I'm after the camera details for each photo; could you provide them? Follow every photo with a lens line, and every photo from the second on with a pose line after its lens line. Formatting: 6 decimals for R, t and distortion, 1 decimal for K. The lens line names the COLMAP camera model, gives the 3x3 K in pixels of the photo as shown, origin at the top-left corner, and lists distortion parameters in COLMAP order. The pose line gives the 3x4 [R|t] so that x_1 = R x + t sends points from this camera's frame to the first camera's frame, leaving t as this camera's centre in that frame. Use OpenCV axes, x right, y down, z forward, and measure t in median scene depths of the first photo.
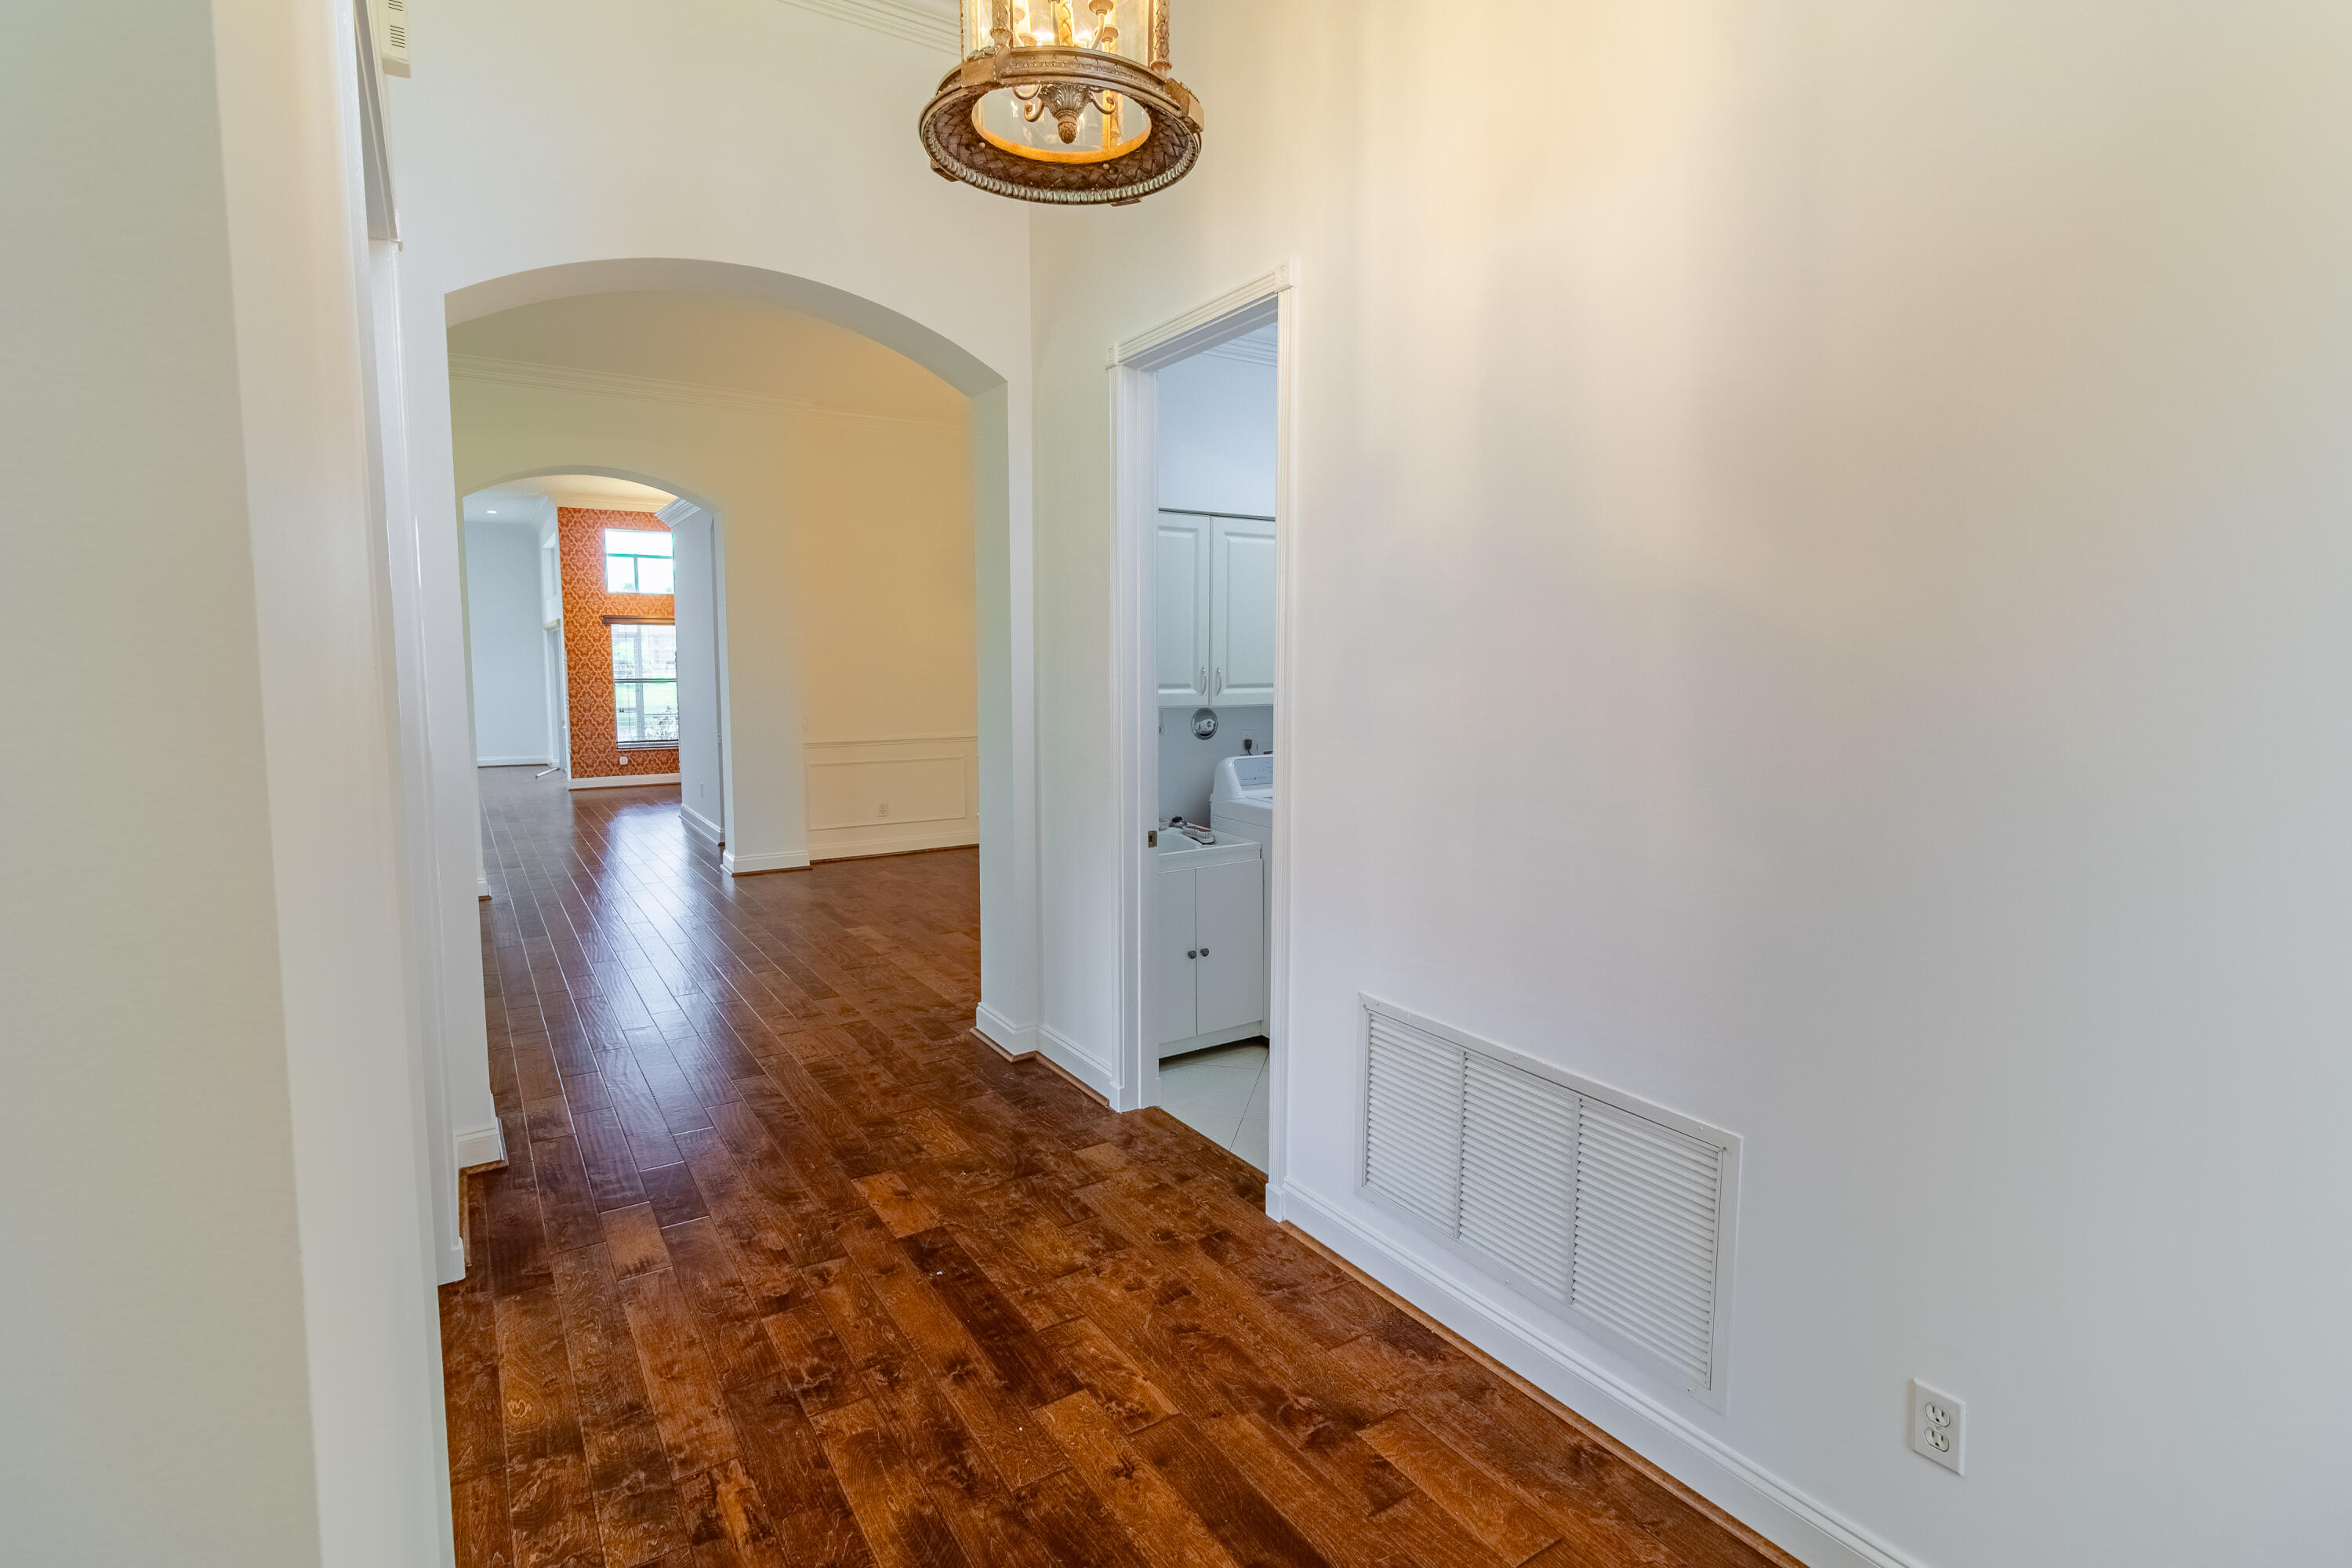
lens RADIAL K [[1091.2, 0, 1182.0], [0, 1091.2, 766.7], [0, 0, 1]] dist [-0.001034, 0.001441]
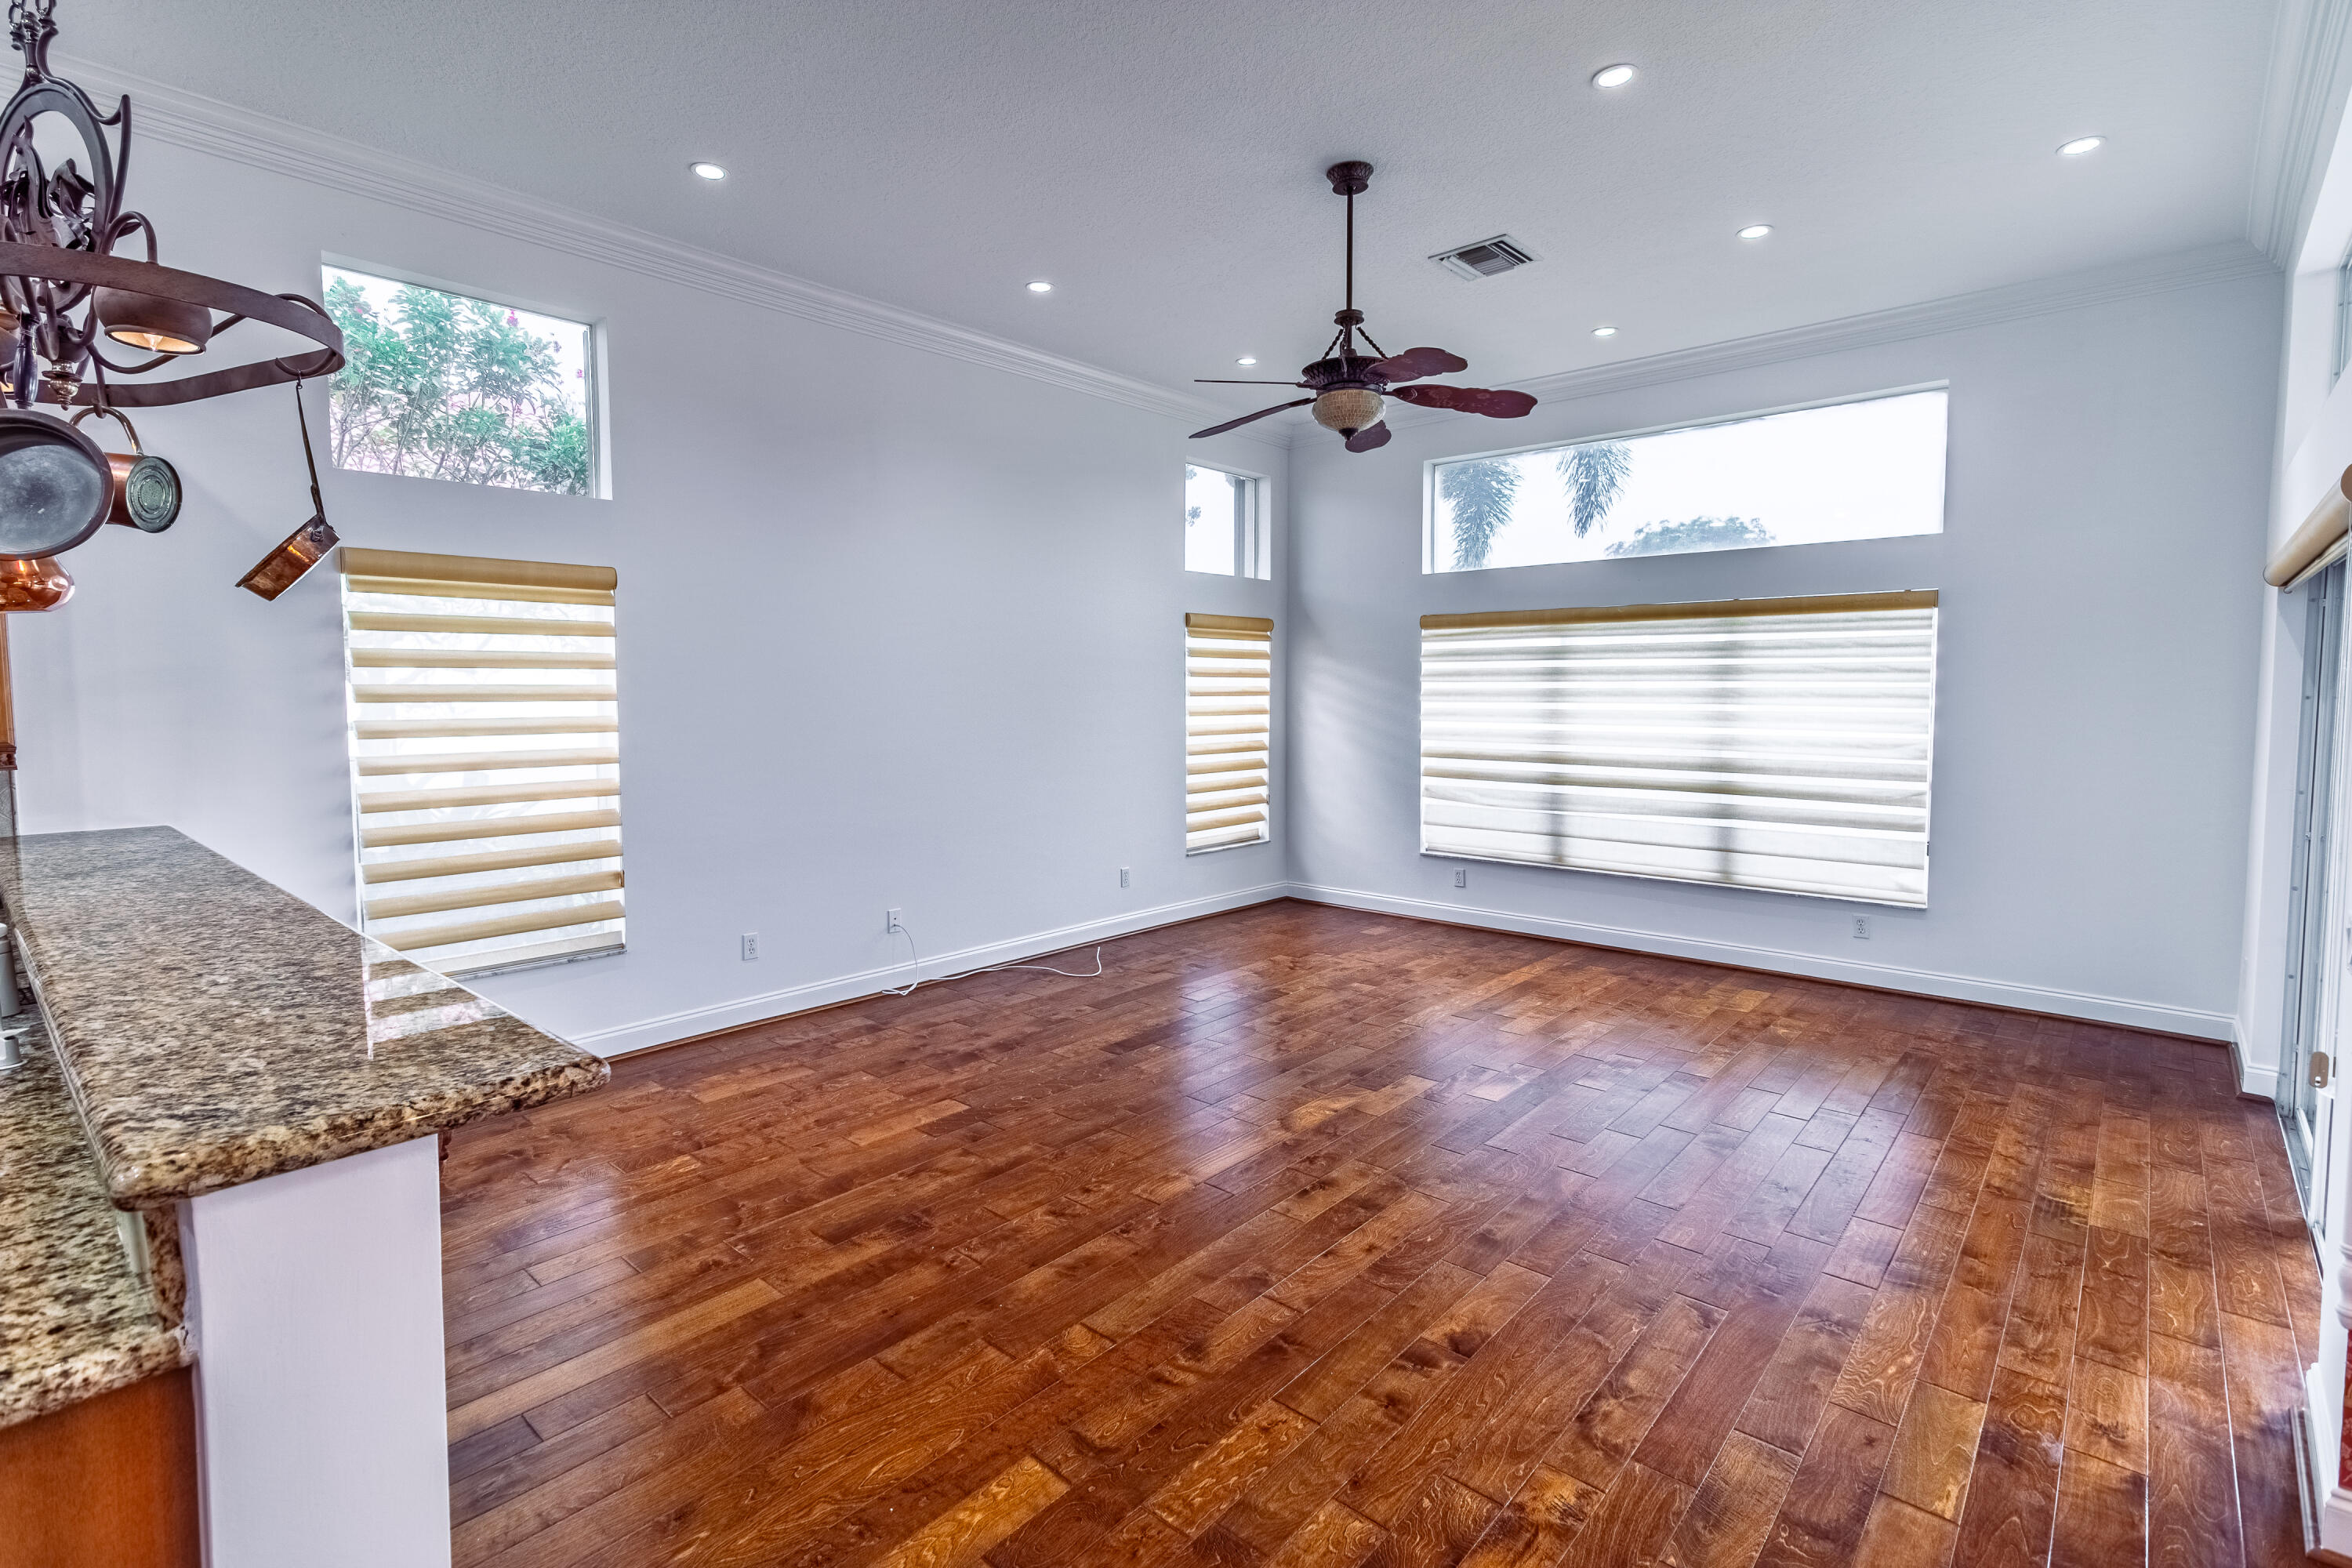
lens RADIAL K [[1091.2, 0, 1189.3], [0, 1091.2, 760.5], [0, 0, 1]] dist [-0.001034, 0.001441]
pose [[0.261930, 0.053256, -0.963616, -0.457242], [-0.090476, 0.995434, 0.030421, -0.078200], [0.960836, 0.079216, 0.265553, 0.791412]]
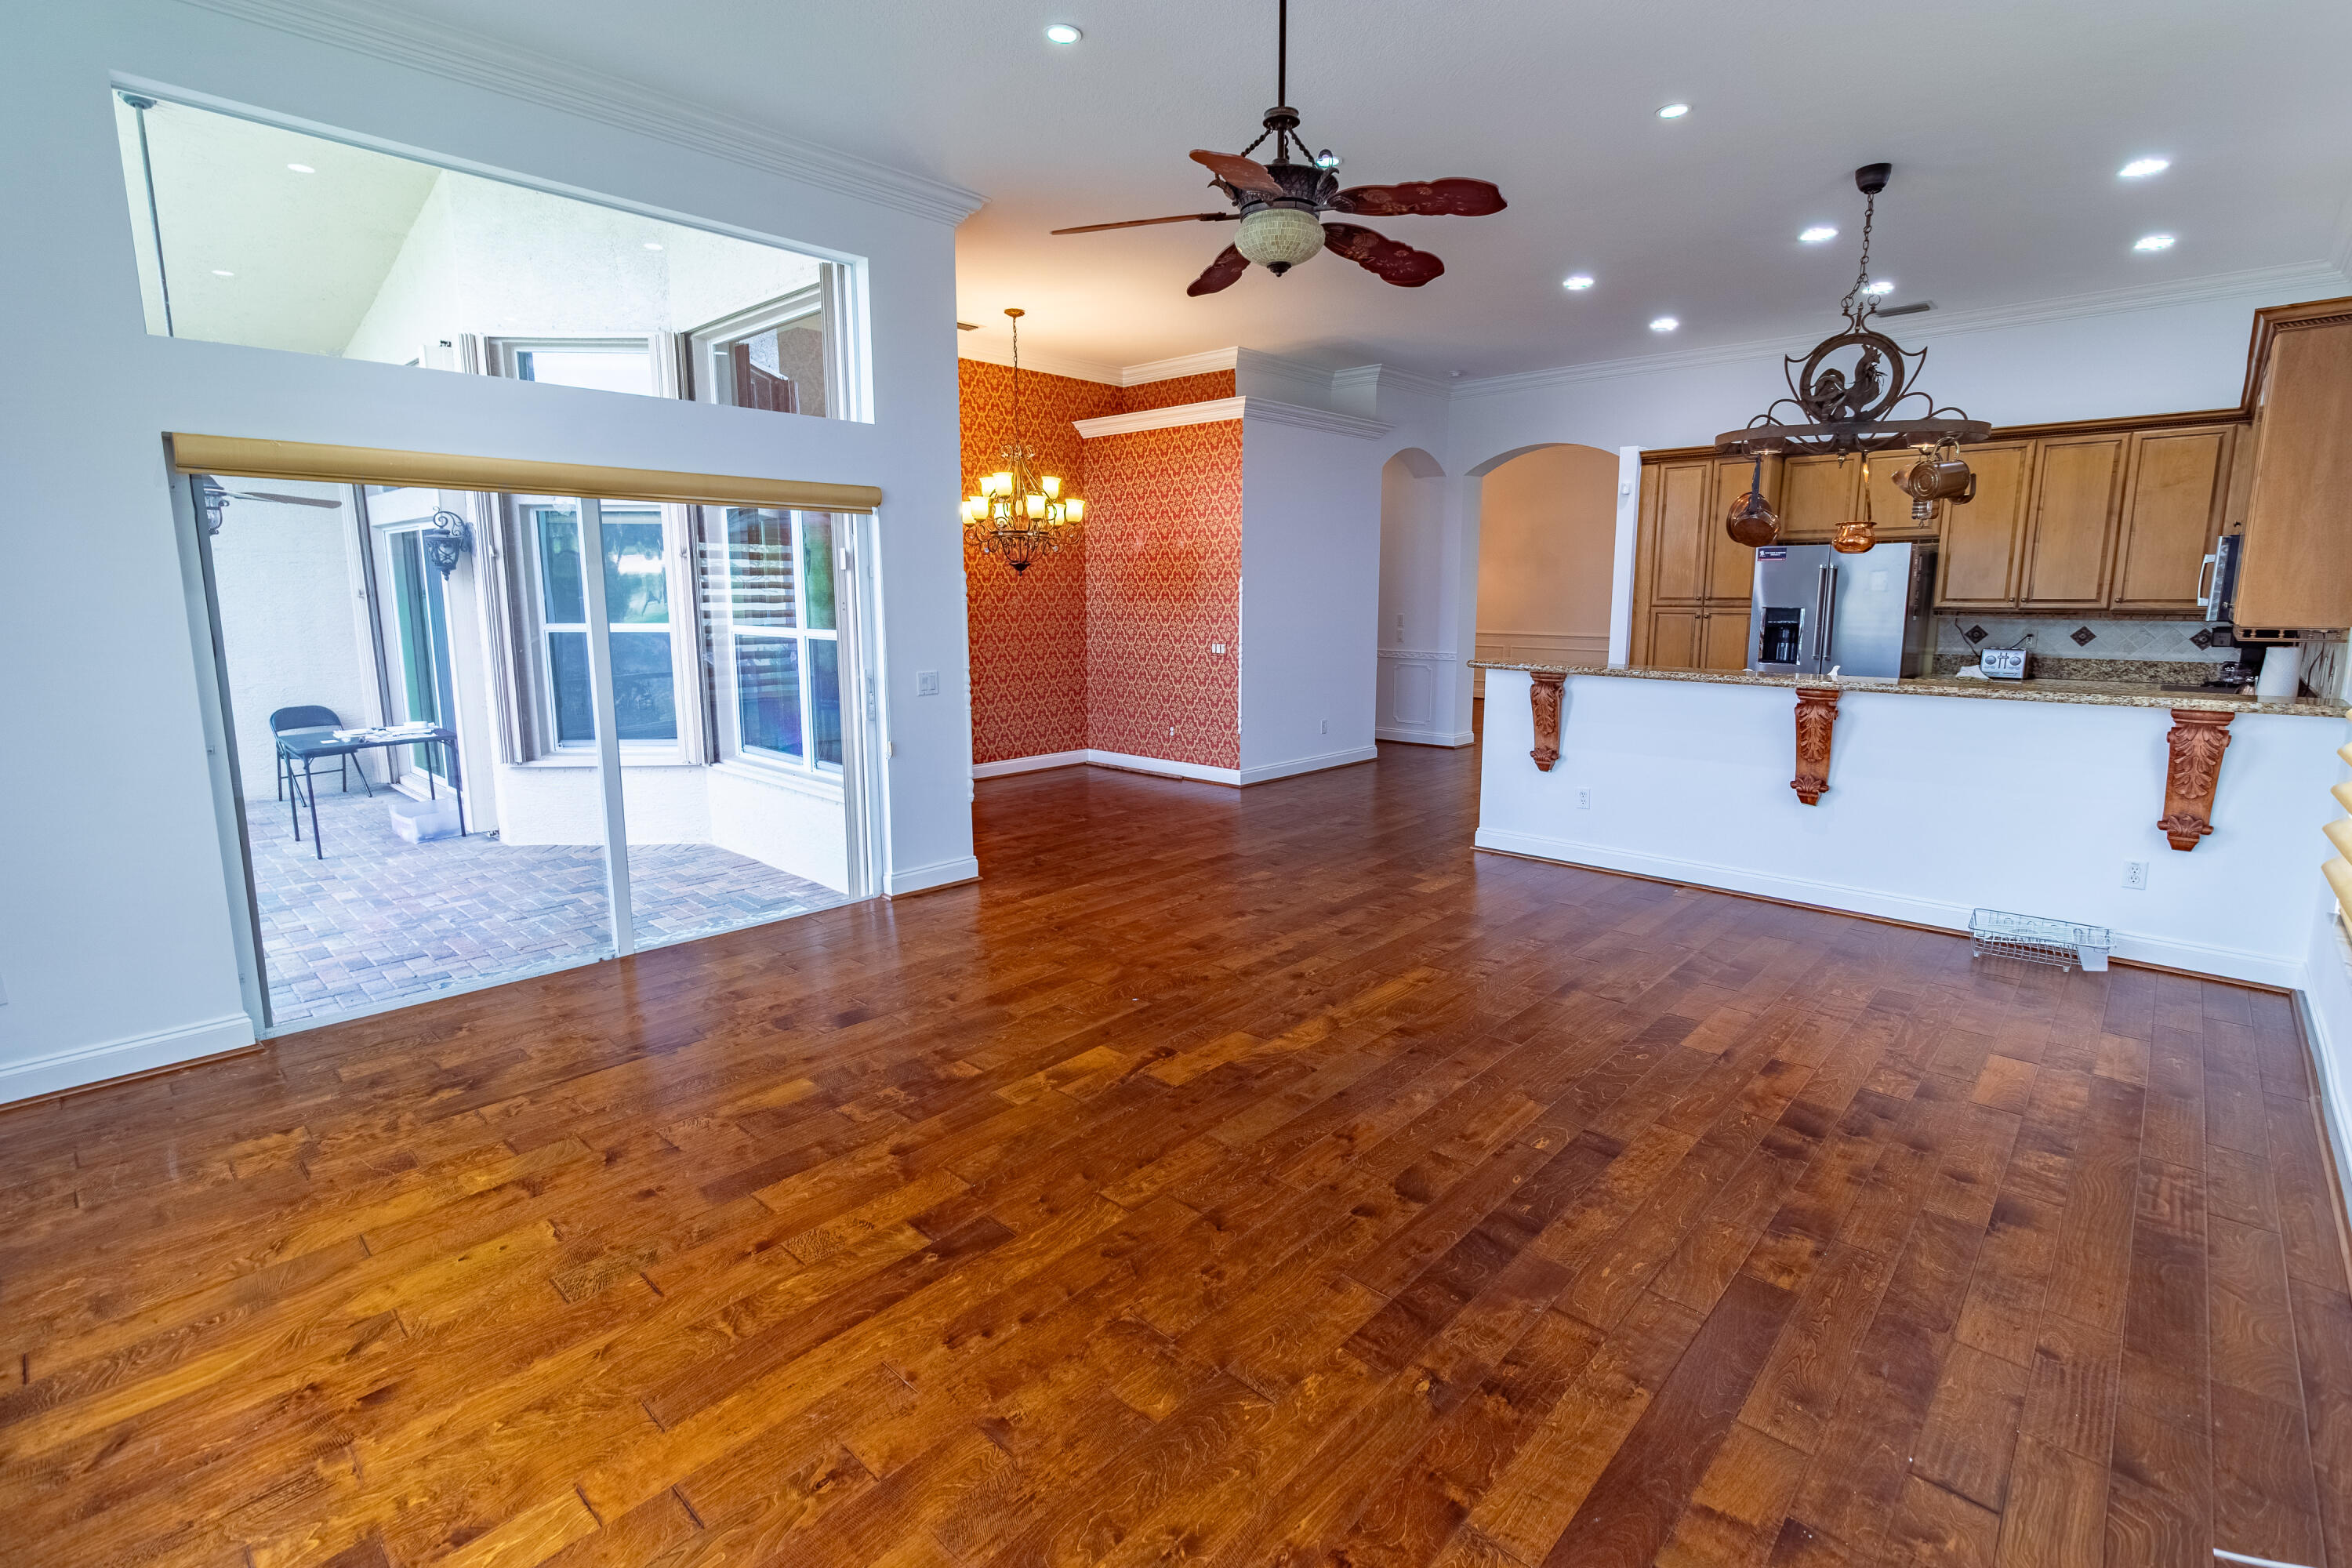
lens RADIAL K [[1091.2, 0, 1167.5], [0, 1091.2, 748.1], [0, 0, 1]] dist [-0.001034, 0.001441]
pose [[-0.224142, -0.149852, 0.962967, -0.997343], [0.093440, 0.980251, 0.174290, -0.102715], [-0.970067, 0.129045, -0.205713, 0.999084]]
